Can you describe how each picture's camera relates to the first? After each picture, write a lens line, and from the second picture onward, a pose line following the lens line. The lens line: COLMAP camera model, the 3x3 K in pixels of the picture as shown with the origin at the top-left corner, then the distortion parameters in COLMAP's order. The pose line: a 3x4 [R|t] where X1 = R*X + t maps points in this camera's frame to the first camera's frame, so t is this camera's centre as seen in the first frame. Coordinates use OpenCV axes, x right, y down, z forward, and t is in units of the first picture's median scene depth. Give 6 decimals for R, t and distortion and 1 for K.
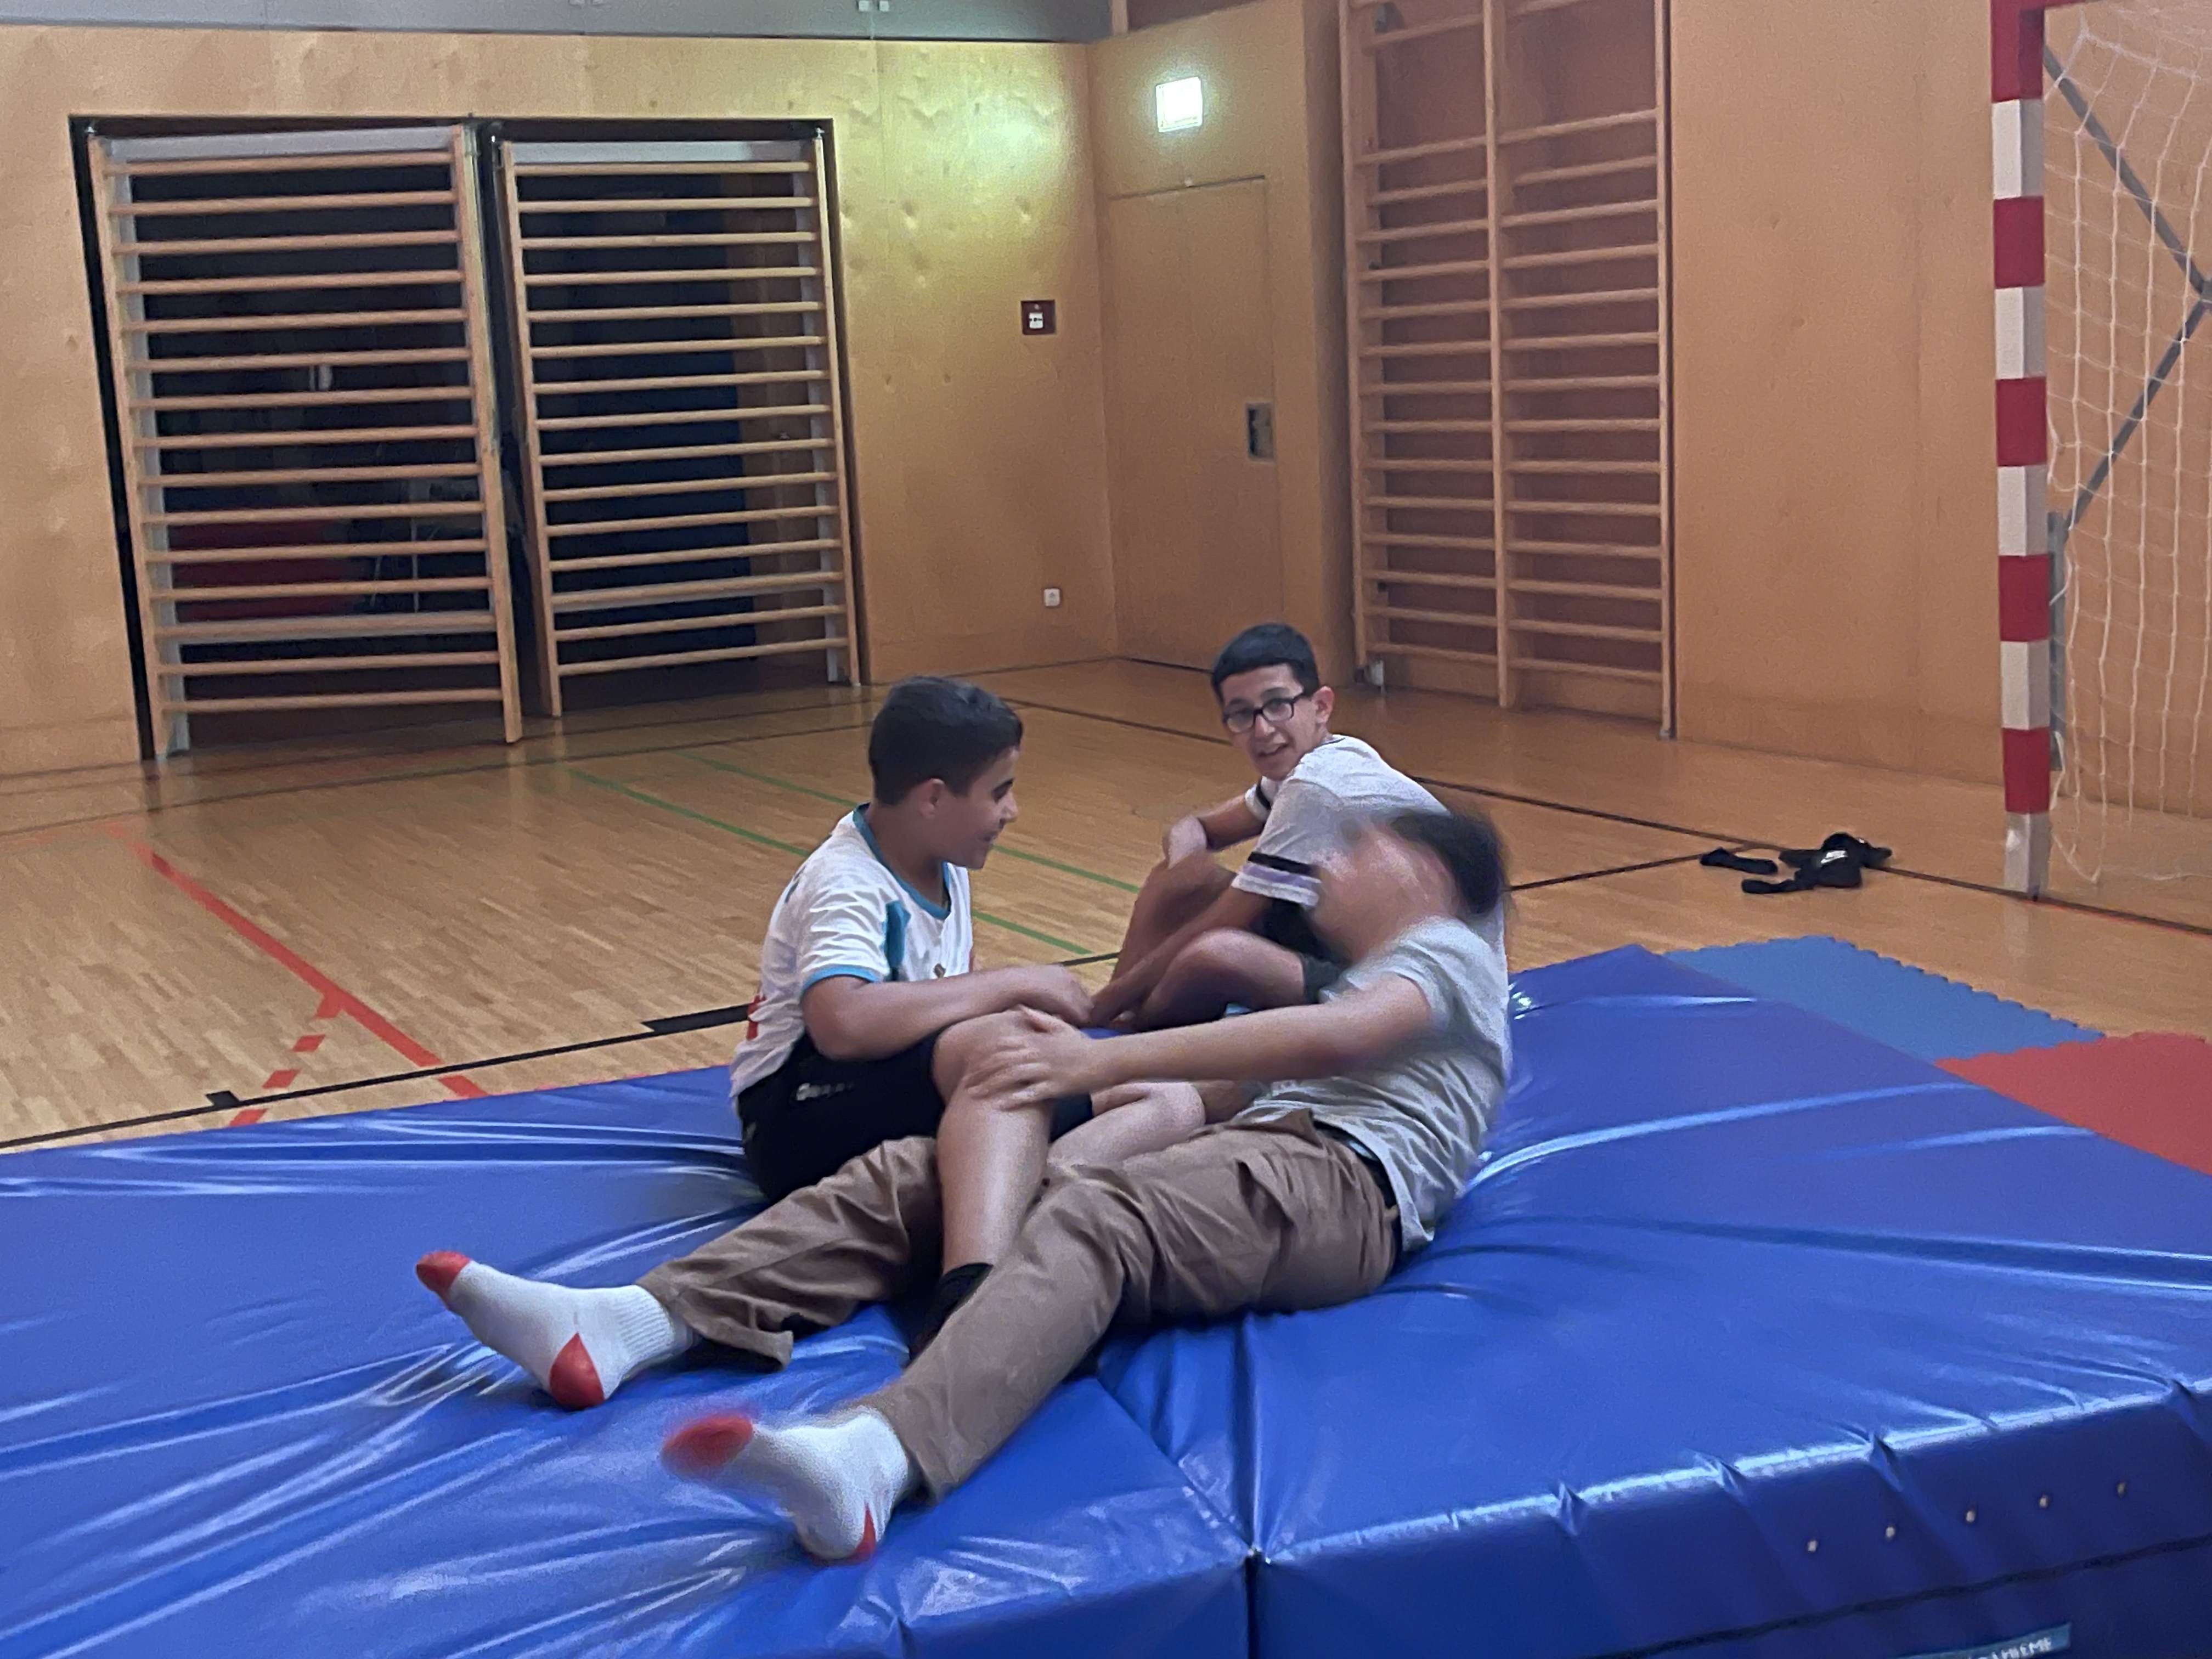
lens RADIAL K [[2690.2, 0, 1106.0], [0, 2690.2, 829.5], [0, 0, 1]] dist [0.147664, -0.486309]
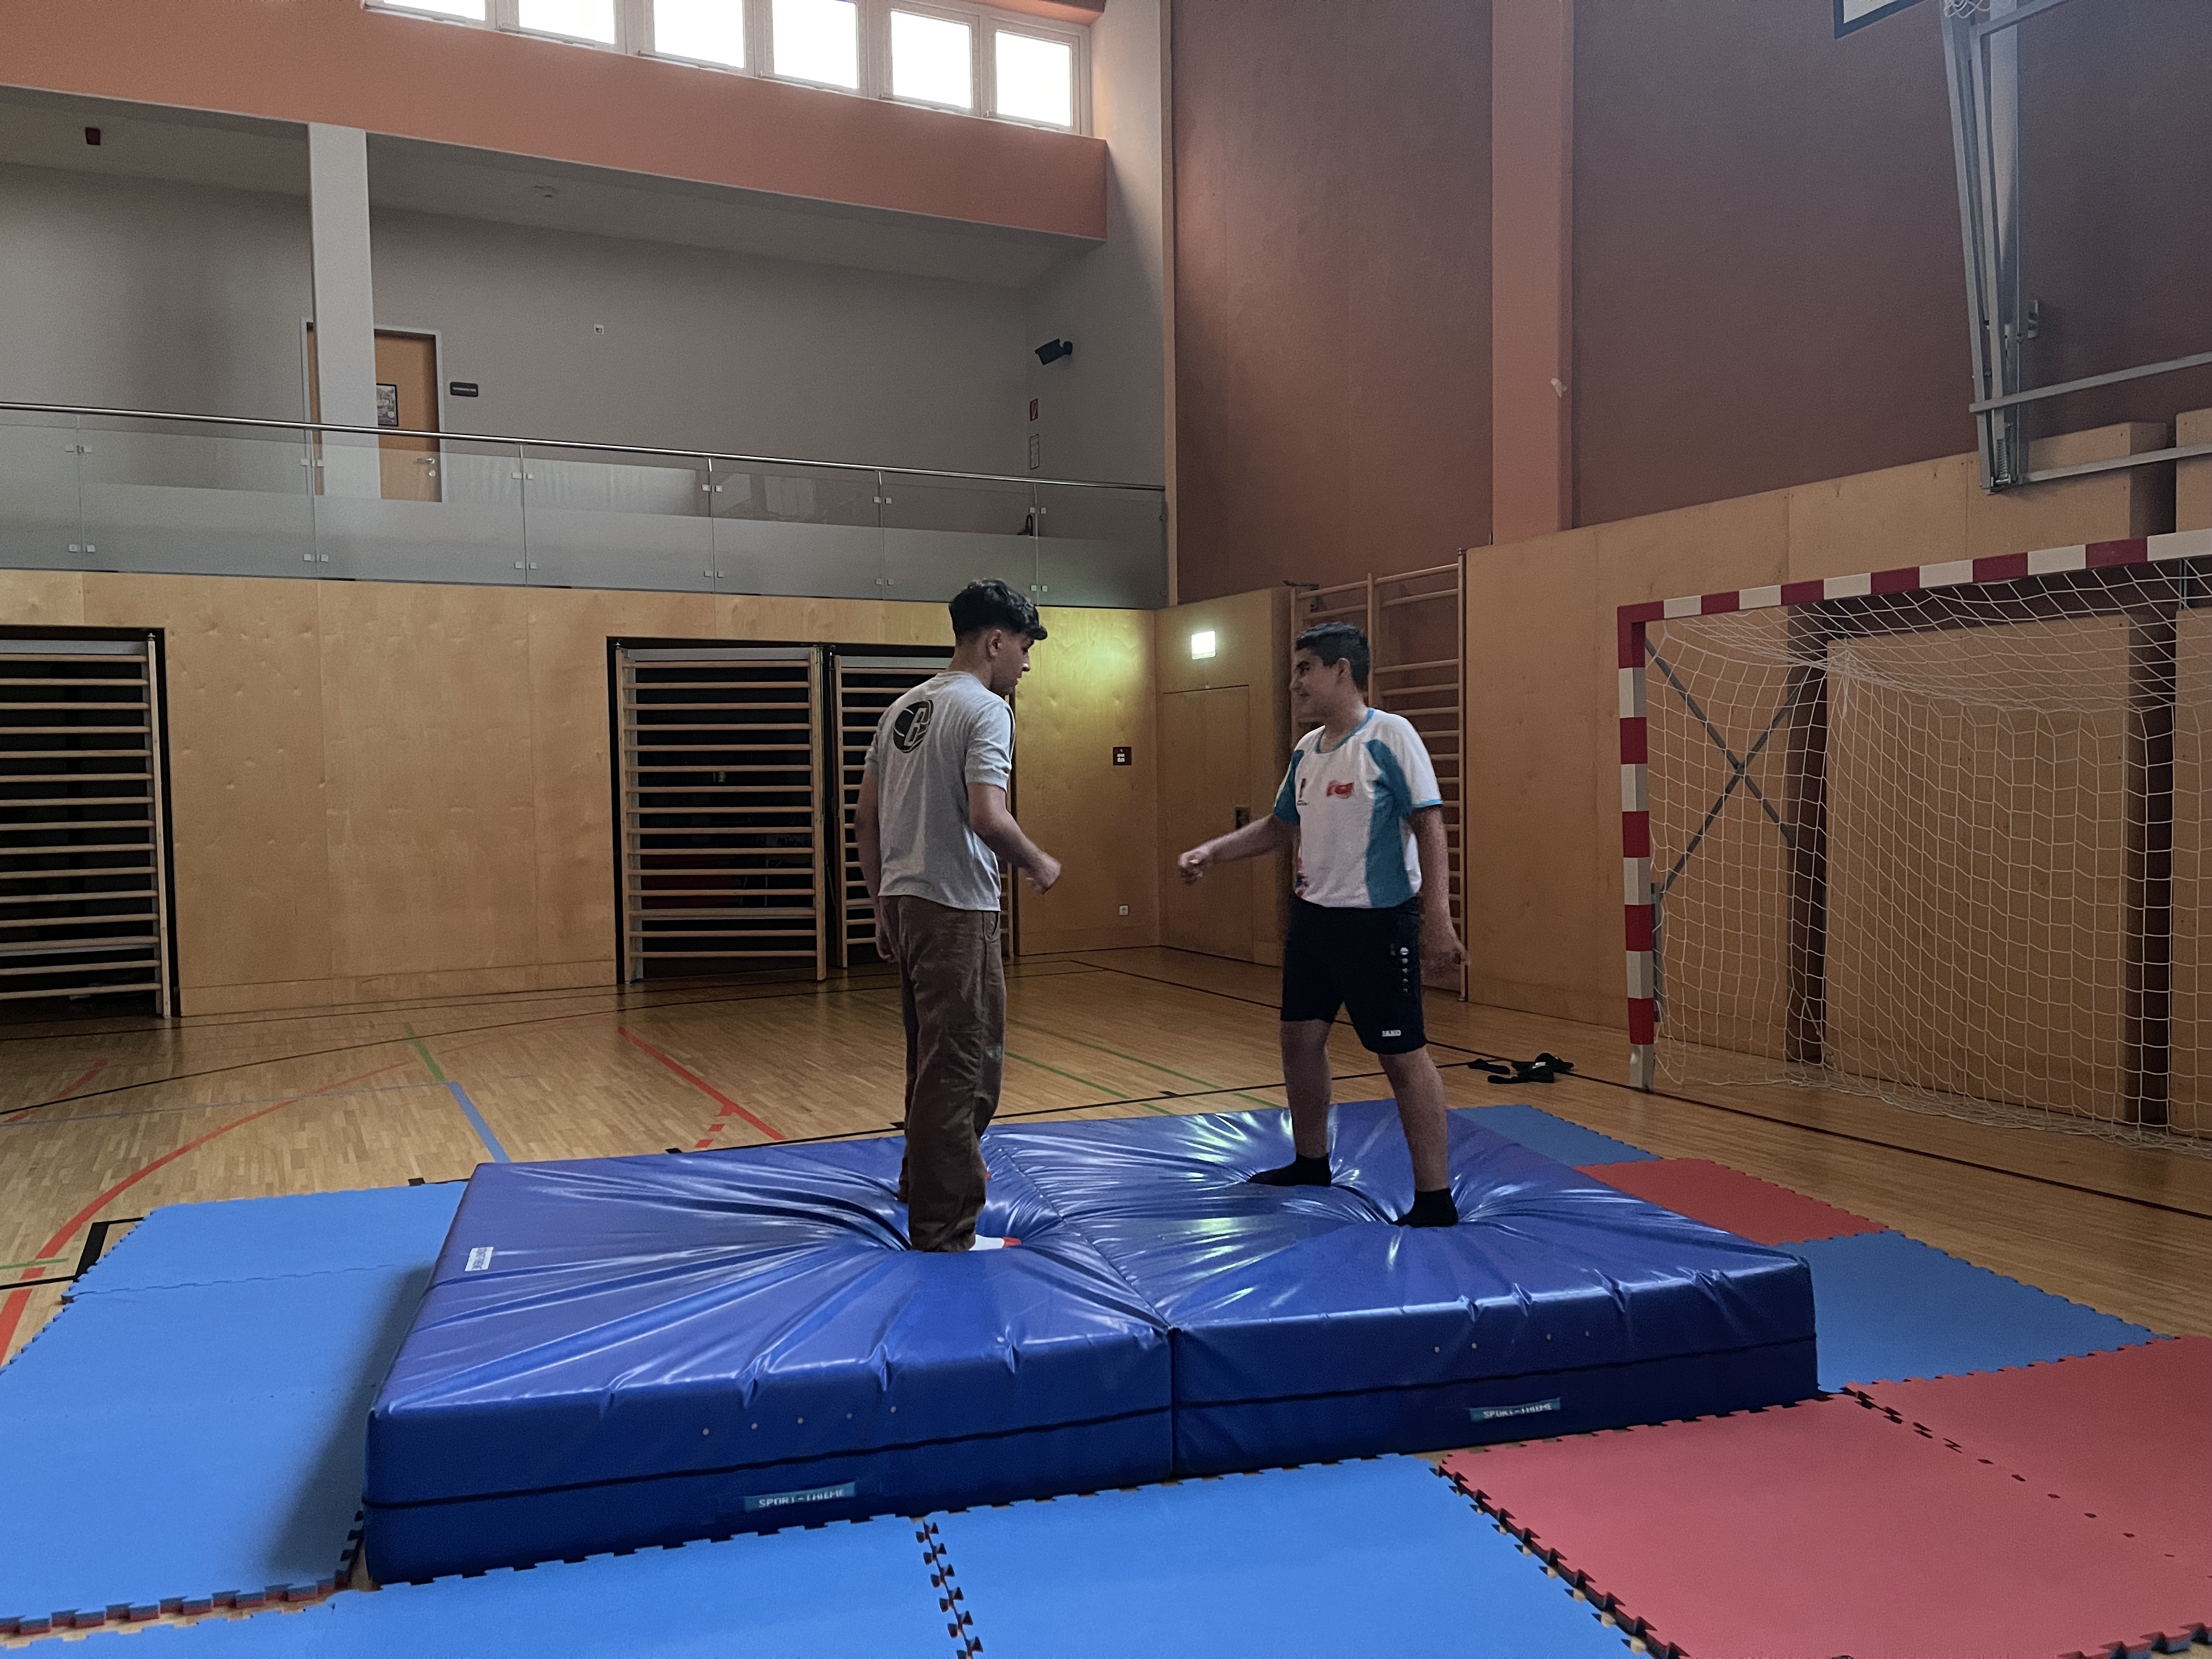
lens RADIAL K [[1692.5, 0, 1106.0], [0, 1692.5, 829.5], [0, 0, 1]] dist [0.140016, -0.165508]
pose [[0.998654, 0.033572, -0.039539, 0.012497], [-0.038686, 0.989868, -0.136620, 0.016393], [0.034551, 0.137966, 0.989834, -0.133476]]
